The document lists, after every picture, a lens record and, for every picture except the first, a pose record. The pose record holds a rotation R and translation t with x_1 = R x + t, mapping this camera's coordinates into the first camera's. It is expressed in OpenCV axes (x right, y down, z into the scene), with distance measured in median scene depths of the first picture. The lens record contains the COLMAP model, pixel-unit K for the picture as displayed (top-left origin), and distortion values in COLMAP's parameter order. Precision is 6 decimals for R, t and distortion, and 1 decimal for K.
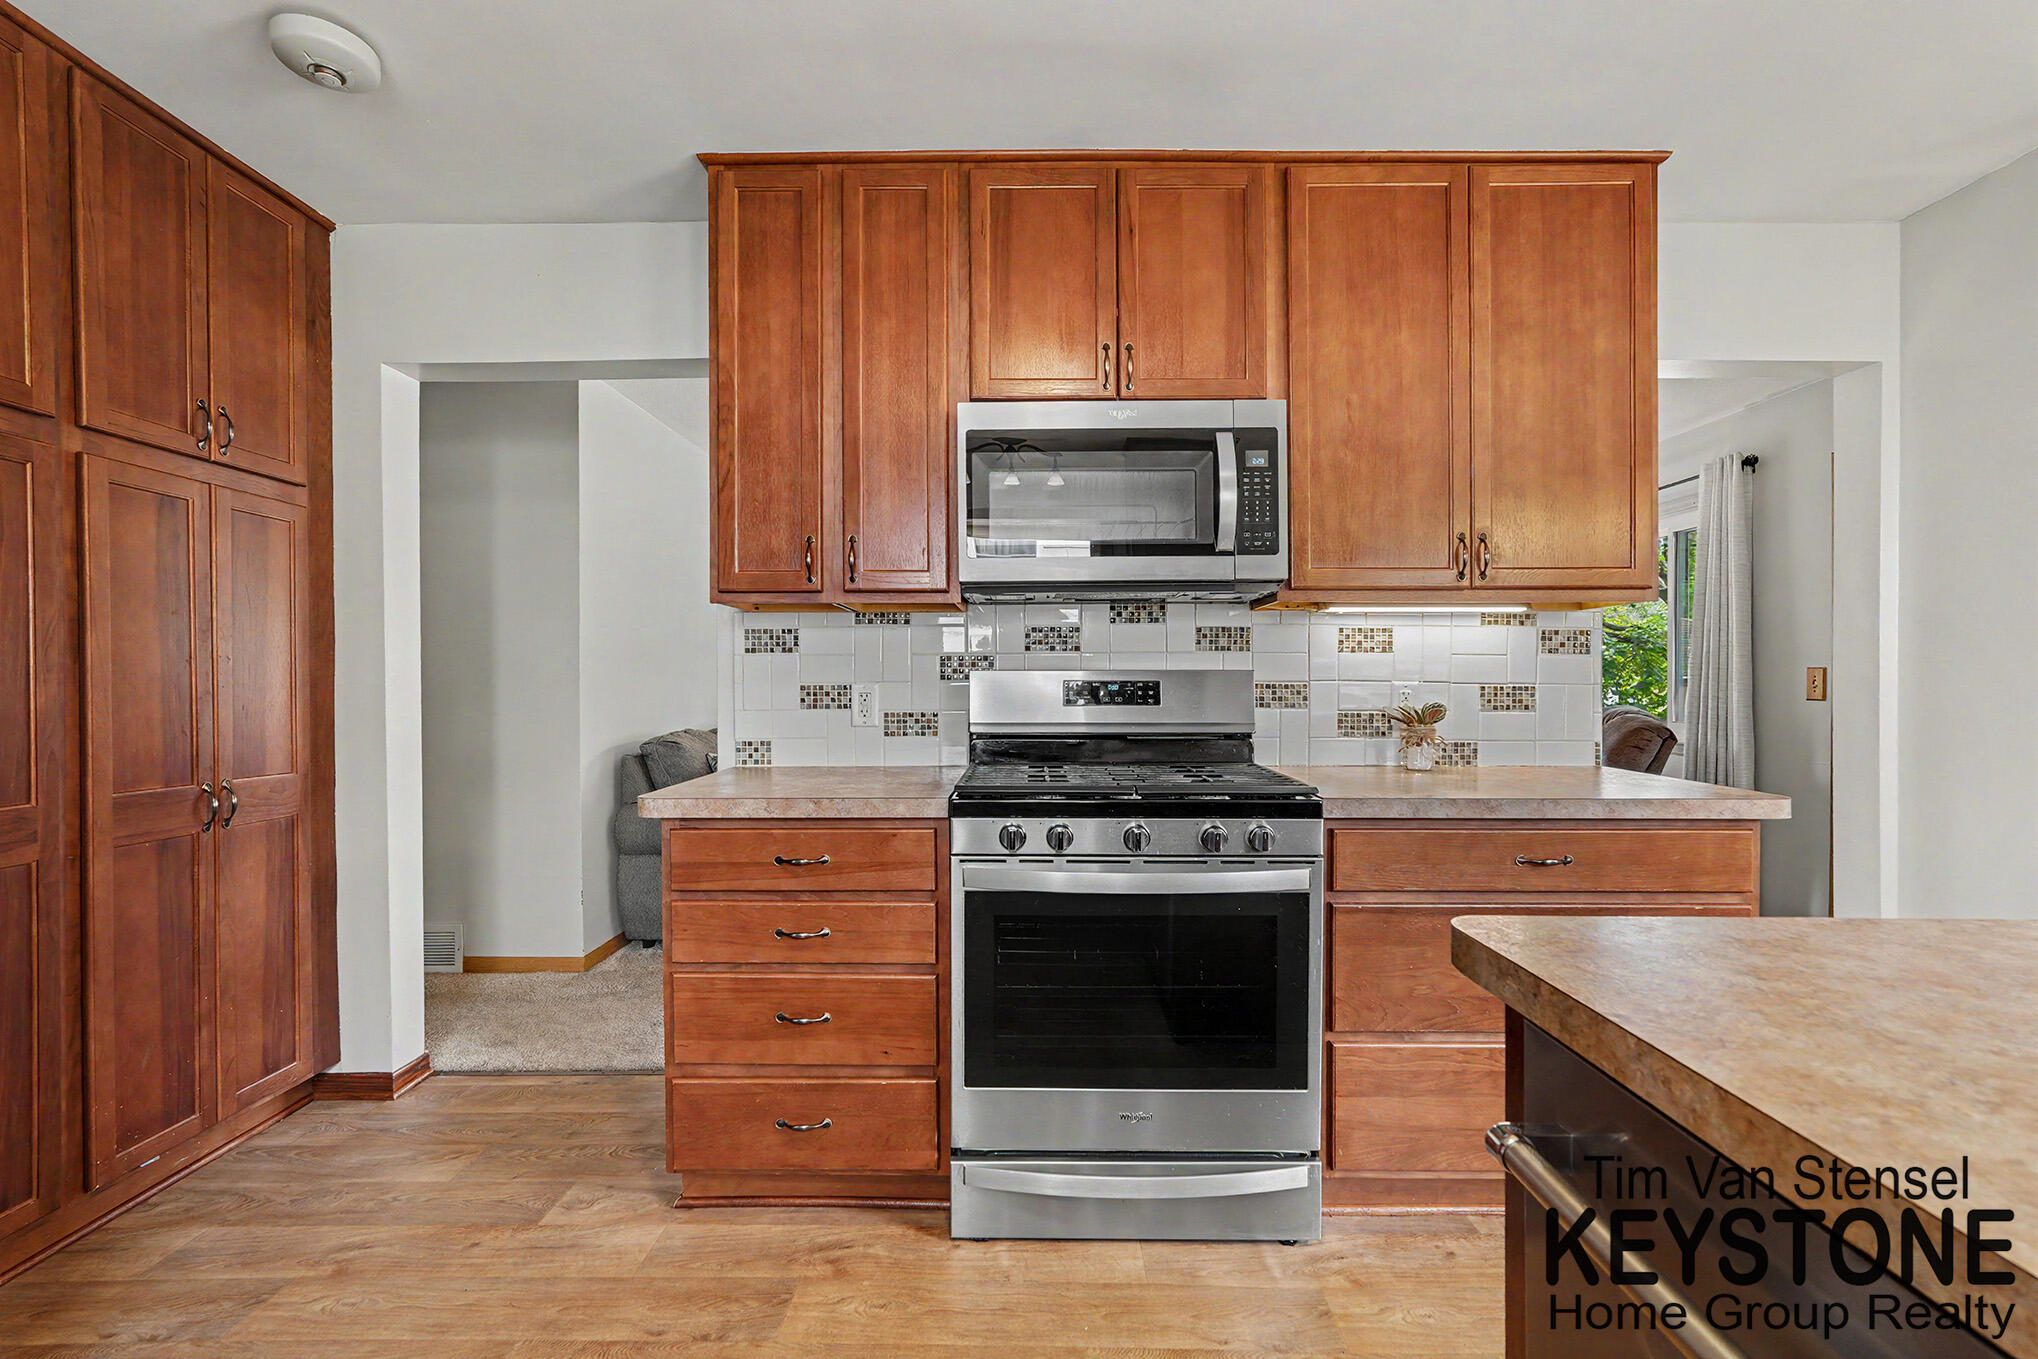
lens RADIAL K [[897.7, 0, 1024.2], [0, 897.7, 682.3], [0, 0, 1]] dist [-0.004612, 0.002395]
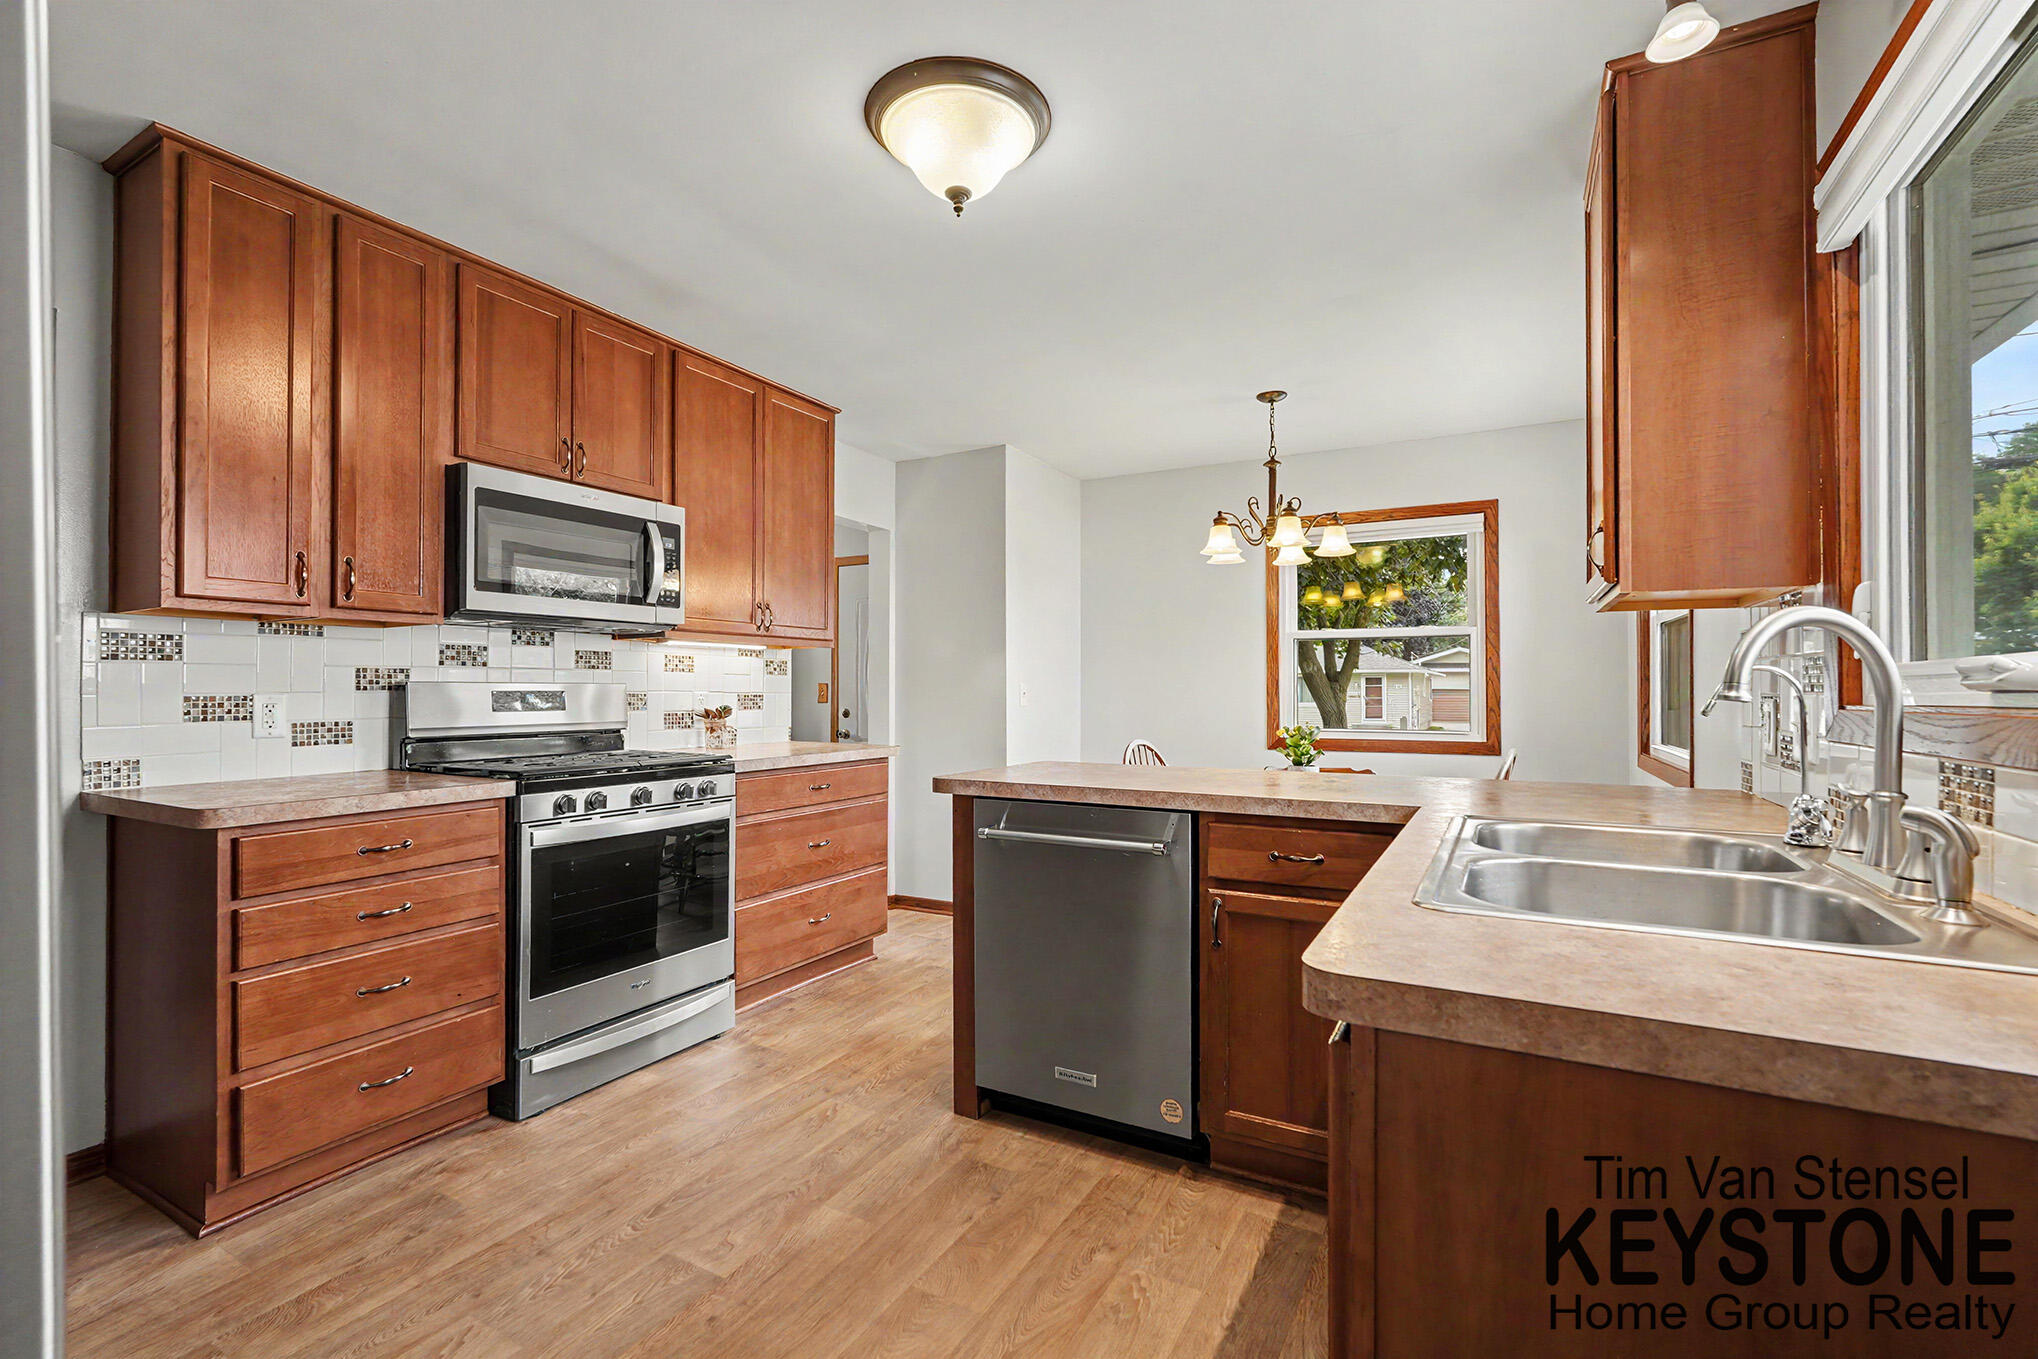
lens RADIAL K [[897.7, 0, 1003.9], [0, 897.7, 680.9], [0, 0, 1]] dist [-0.004612, 0.002395]
pose [[0.485897, 0.009044, 0.873969, -0.752779], [0.006838, 0.999877, -0.014149, 0.007094], [-0.873989, 0.012852, 0.485775, -0.212058]]
